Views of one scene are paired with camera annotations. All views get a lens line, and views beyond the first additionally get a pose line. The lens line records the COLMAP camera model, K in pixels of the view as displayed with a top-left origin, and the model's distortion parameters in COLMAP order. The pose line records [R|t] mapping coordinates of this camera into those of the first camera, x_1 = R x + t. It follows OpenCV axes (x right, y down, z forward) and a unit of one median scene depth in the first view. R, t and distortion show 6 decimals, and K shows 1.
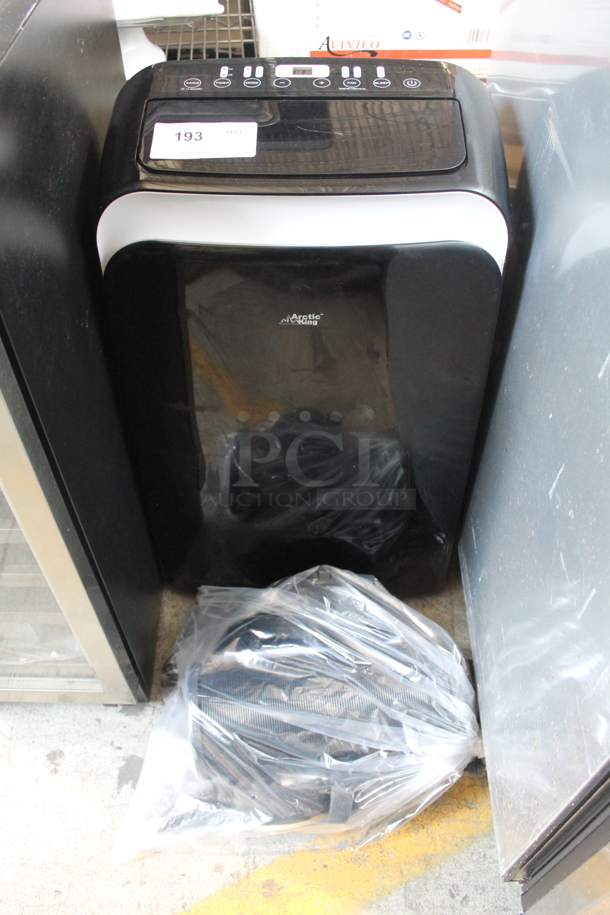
lens RADIAL K [[768.6, 0, 294.0], [0, 768.6, 457.4], [0, 0, 1]] dist [-0.177998, 0.154425]
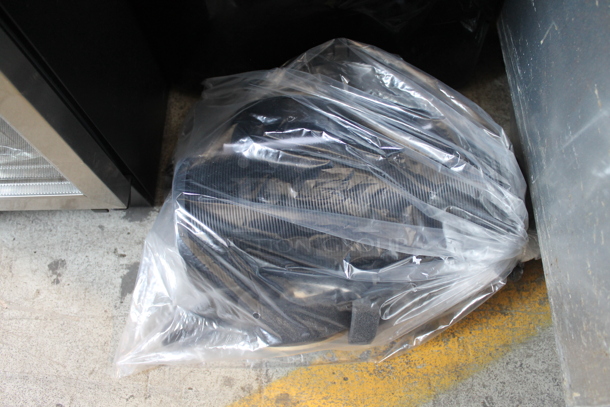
lens RADIAL K [[512.4, 0, 305.0], [0, 512.4, 203.5], [0, 0, 1]] dist [-0.177998, 0.154425]
pose [[0.999210, -0.019300, -0.034749, 0.018757], [0.028619, 0.955996, 0.291980, 0.170436], [0.027585, -0.292744, 0.955793, 0.480701]]
